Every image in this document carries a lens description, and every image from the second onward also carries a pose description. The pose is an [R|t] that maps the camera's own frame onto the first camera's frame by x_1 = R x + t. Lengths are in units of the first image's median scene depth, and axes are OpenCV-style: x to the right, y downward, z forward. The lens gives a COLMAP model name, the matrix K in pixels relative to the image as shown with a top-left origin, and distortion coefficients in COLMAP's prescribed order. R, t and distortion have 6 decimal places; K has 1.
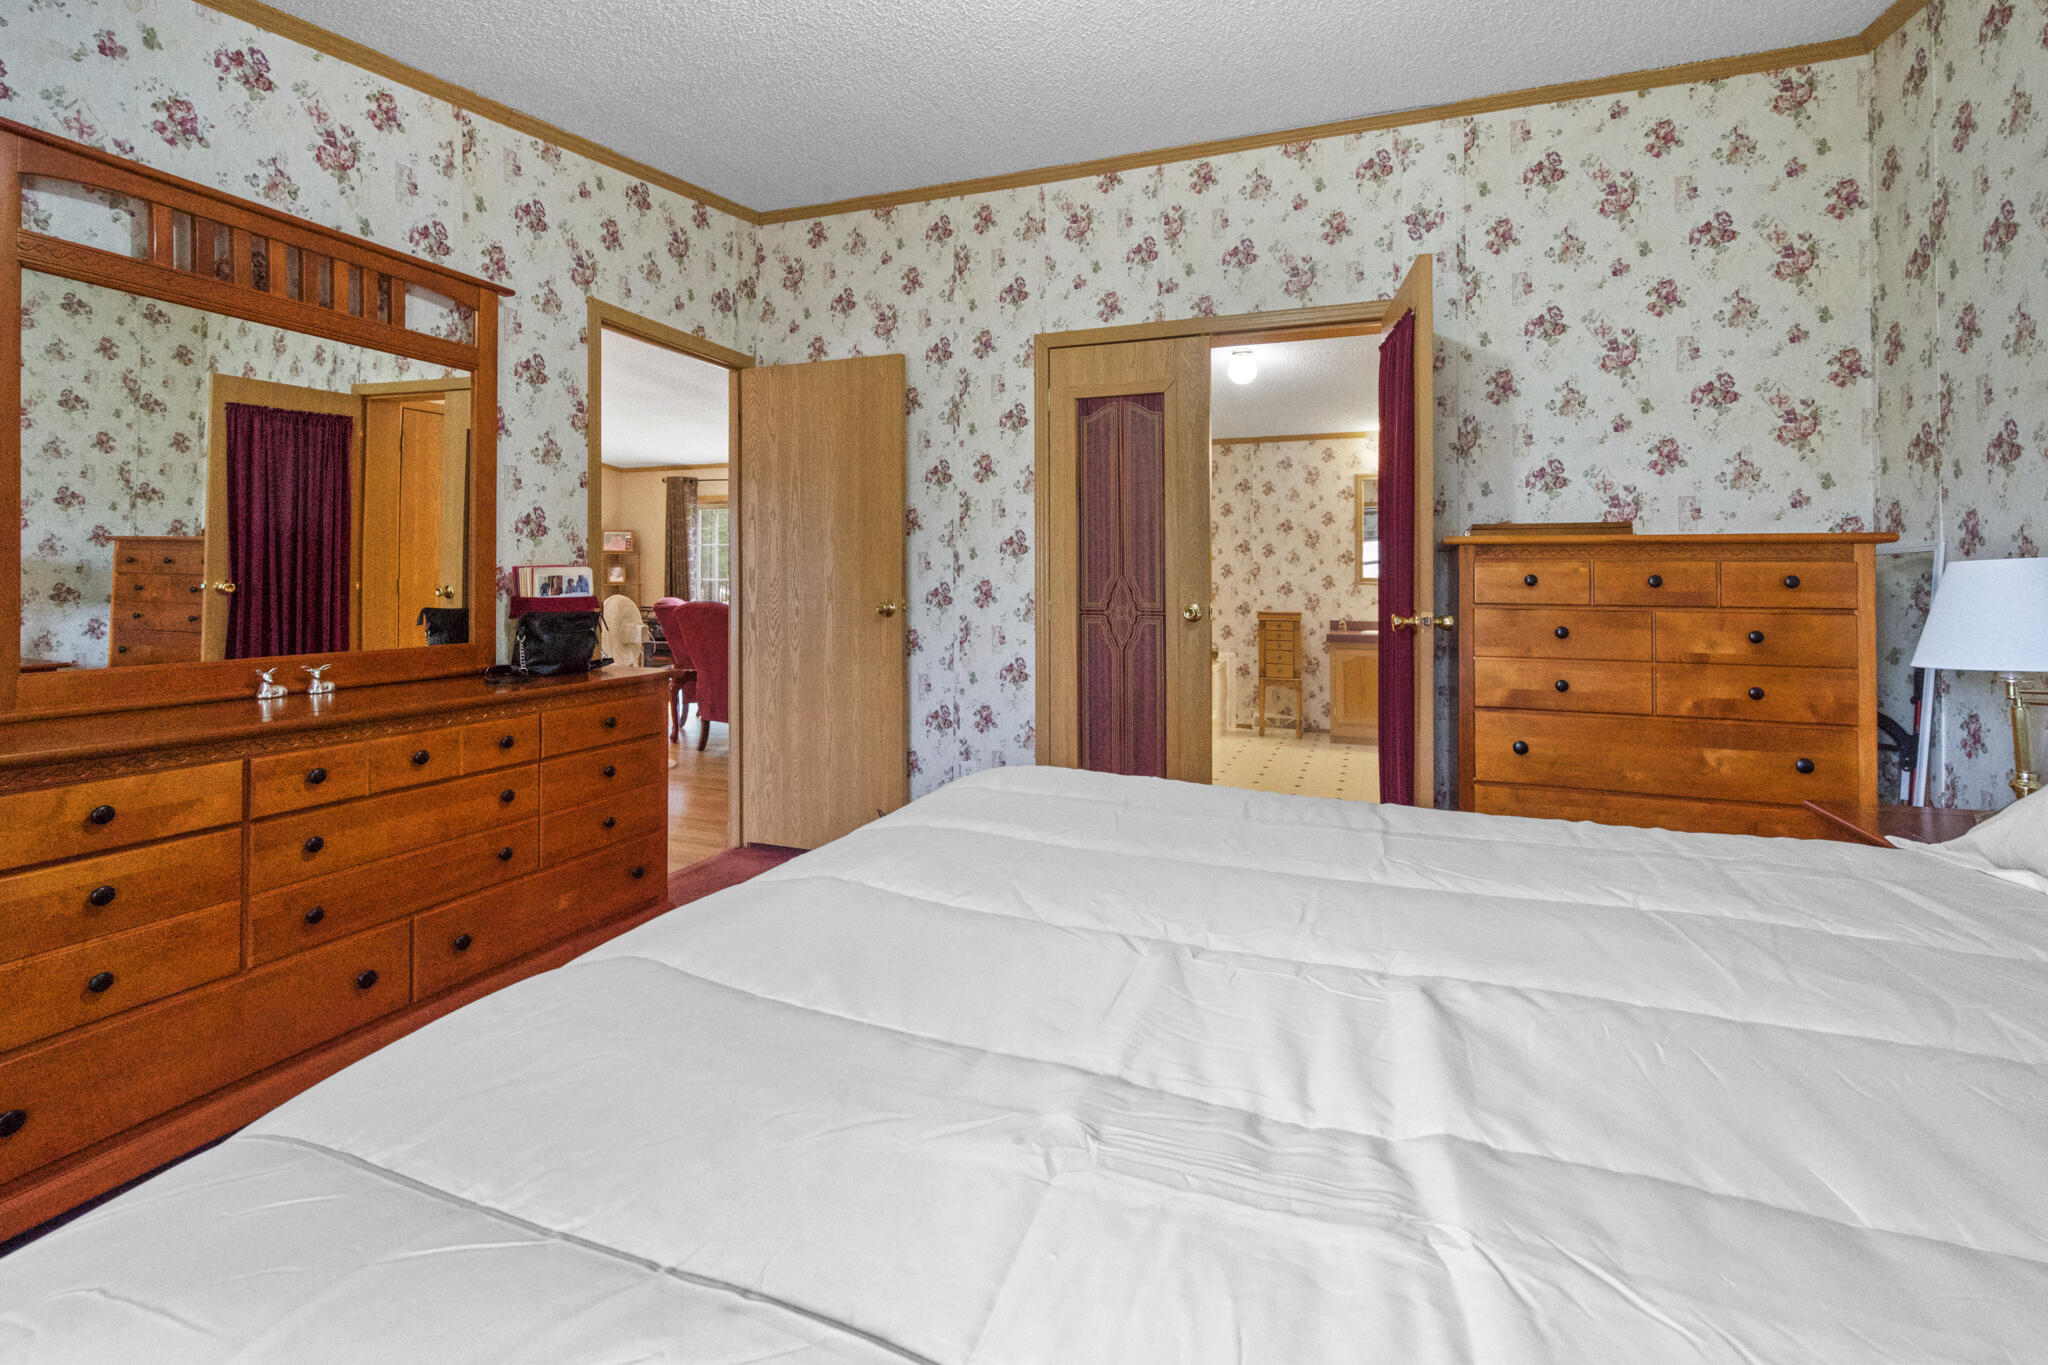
lens RADIAL K [[887.8, 0, 1041.5], [0, 887.8, 566.5], [0, 0, 1]] dist [0.000542, -0.000140]
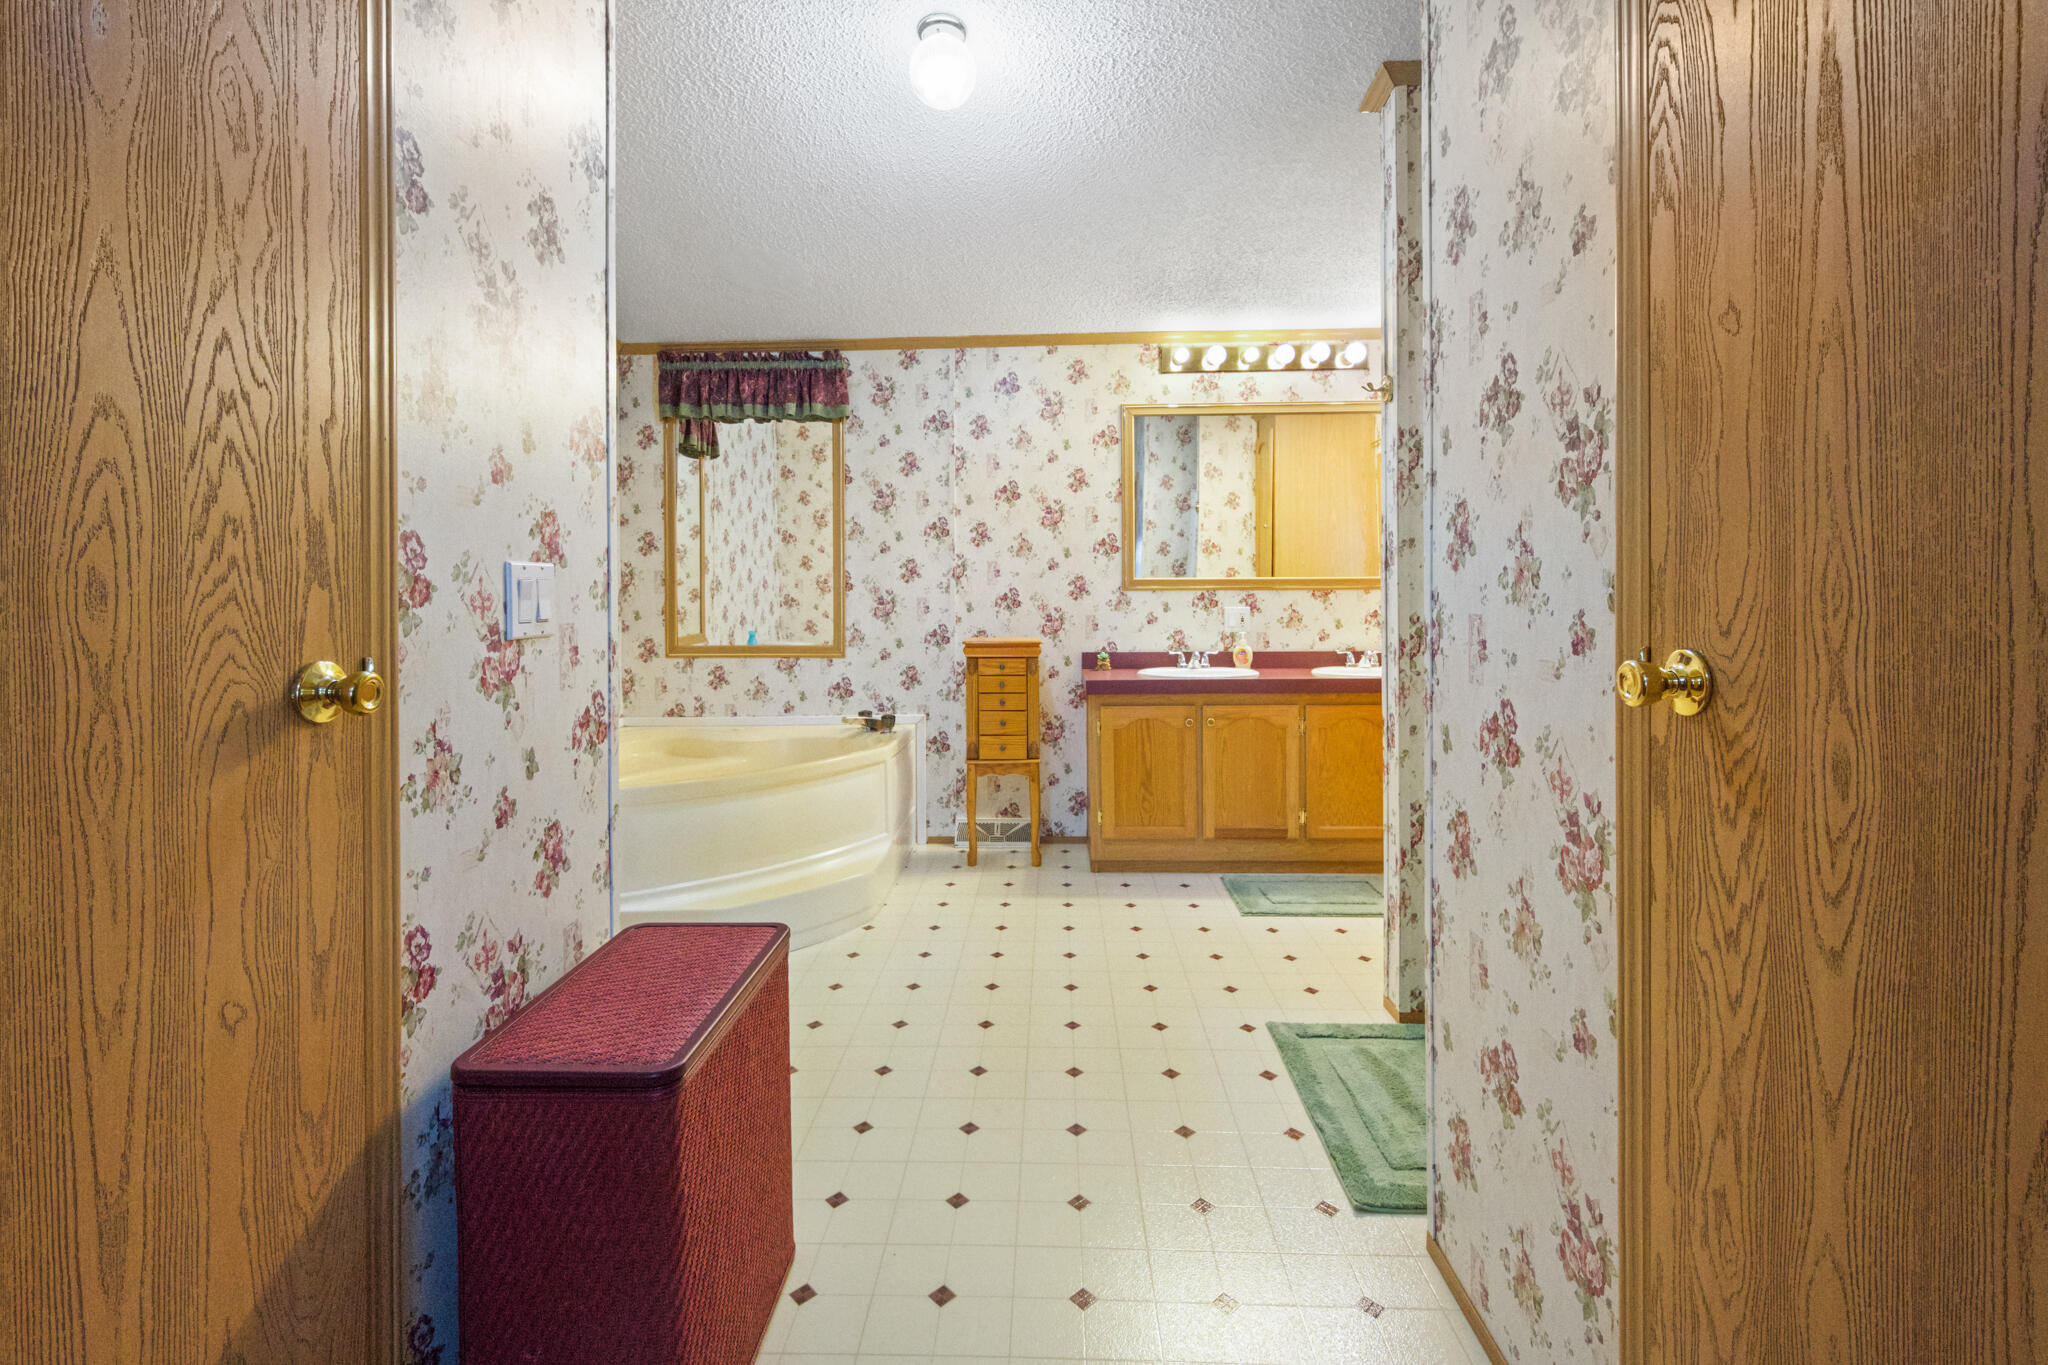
lens RADIAL K [[887.8, 0, 1018.2], [0, 887.8, 593.9], [0, 0, 1]] dist [0.000542, -0.000140]
pose [[0.951108, -0.010602, 0.308676, 0.101640], [0.003375, 0.999708, 0.023938, 0.007357], [-0.308840, -0.021726, 0.950866, 0.448505]]
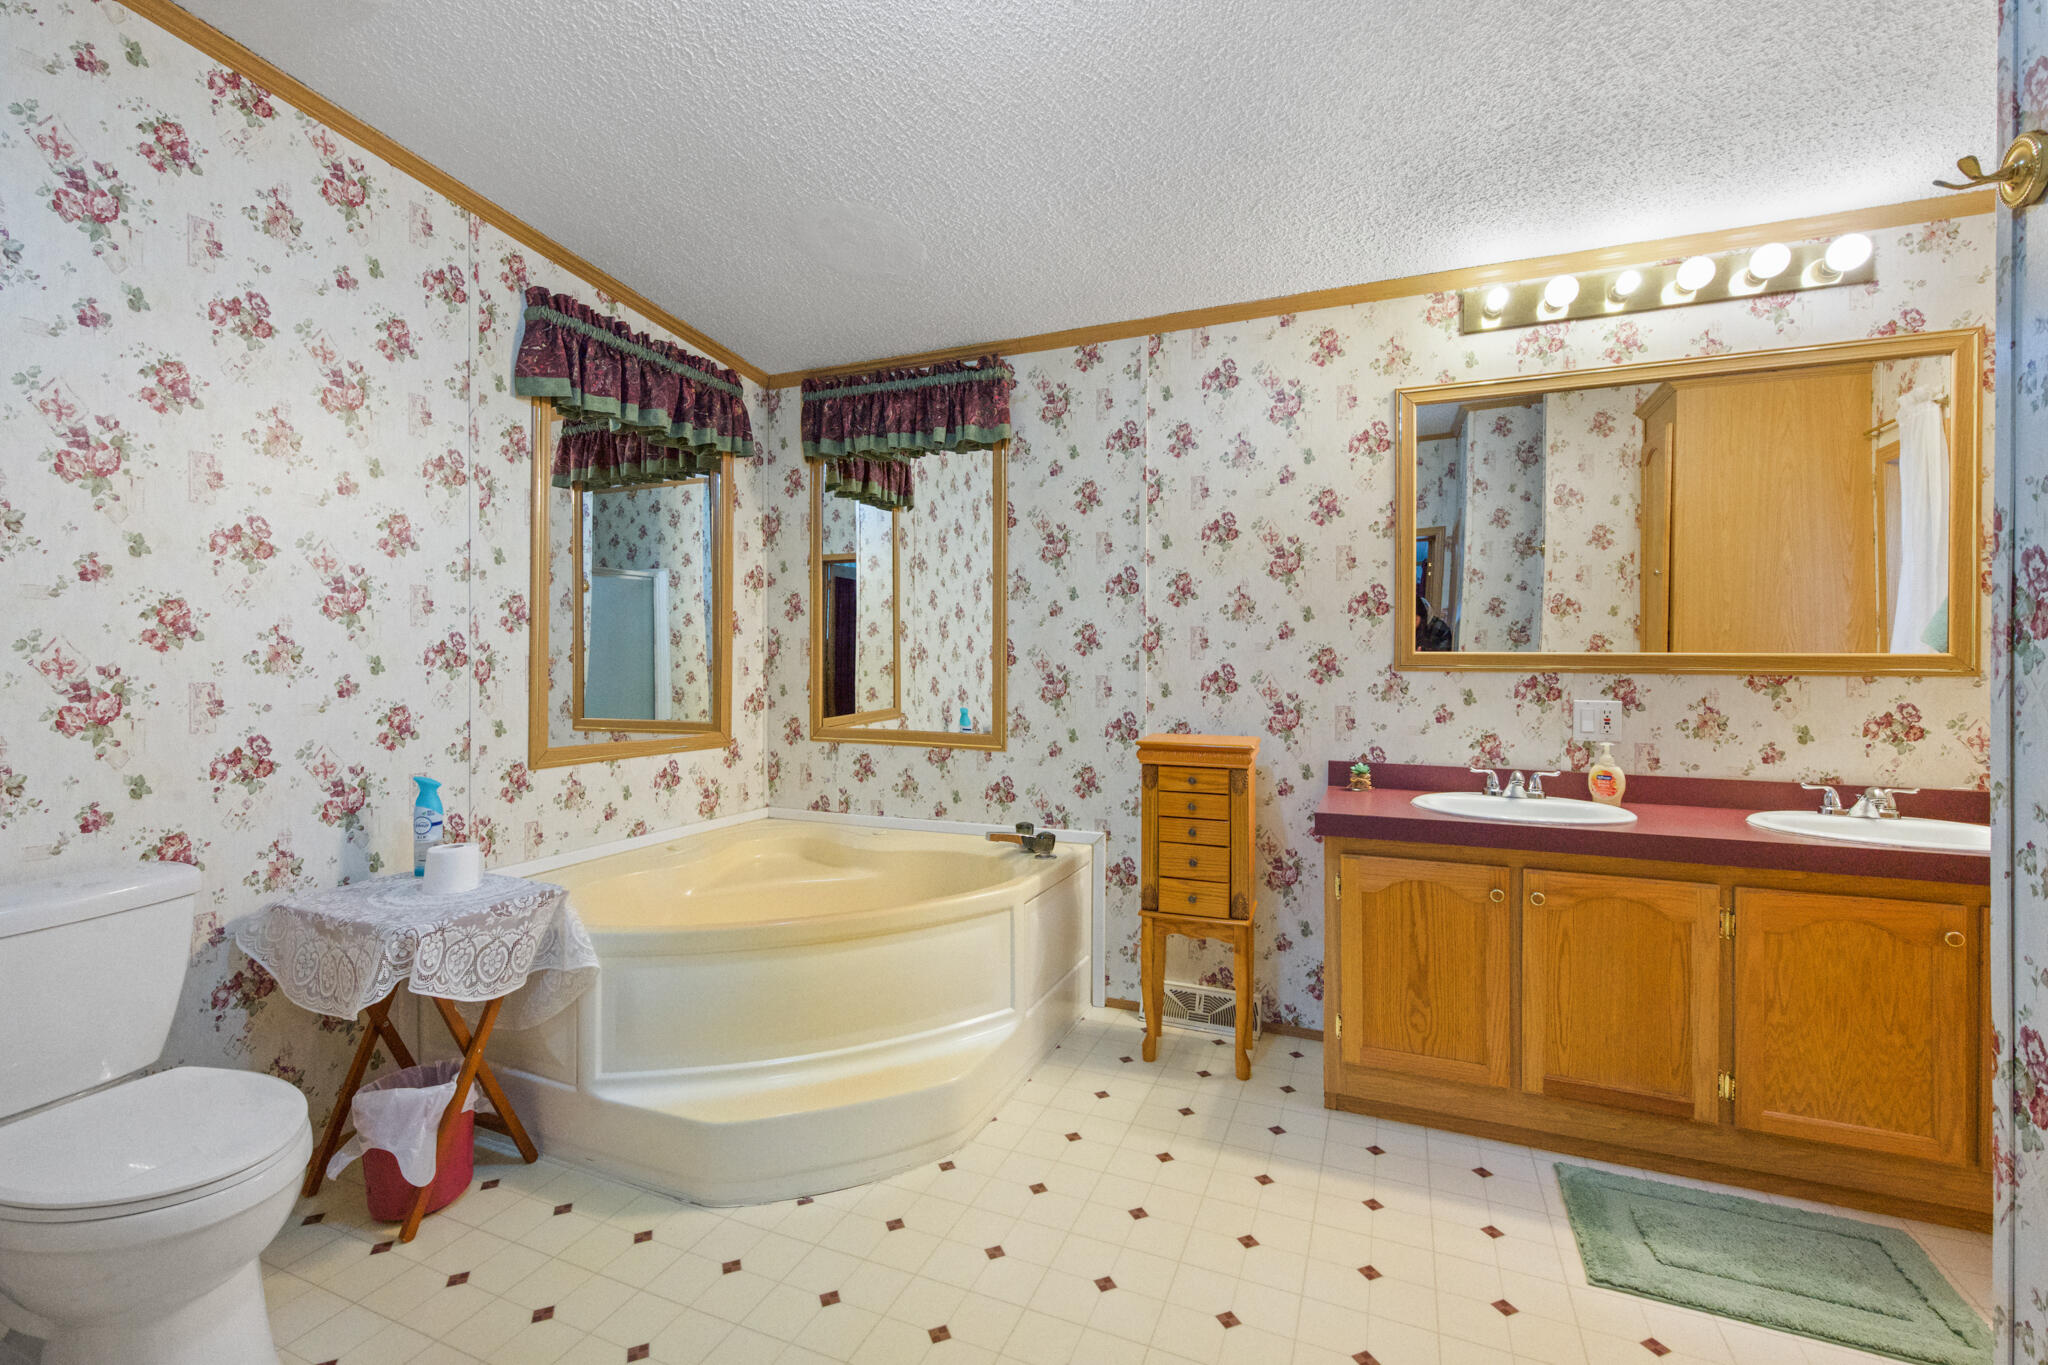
lens RADIAL K [[887.8, 0, 1007.7], [0, 887.8, 655.4], [0, 0, 1]] dist [0.000542, -0.000140]
pose [[0.998680, -0.000179, -0.051360, 0.199246], [0.001223, 0.999793, 0.020299, 0.004768], [0.051346, -0.020335, 0.998474, 0.589067]]
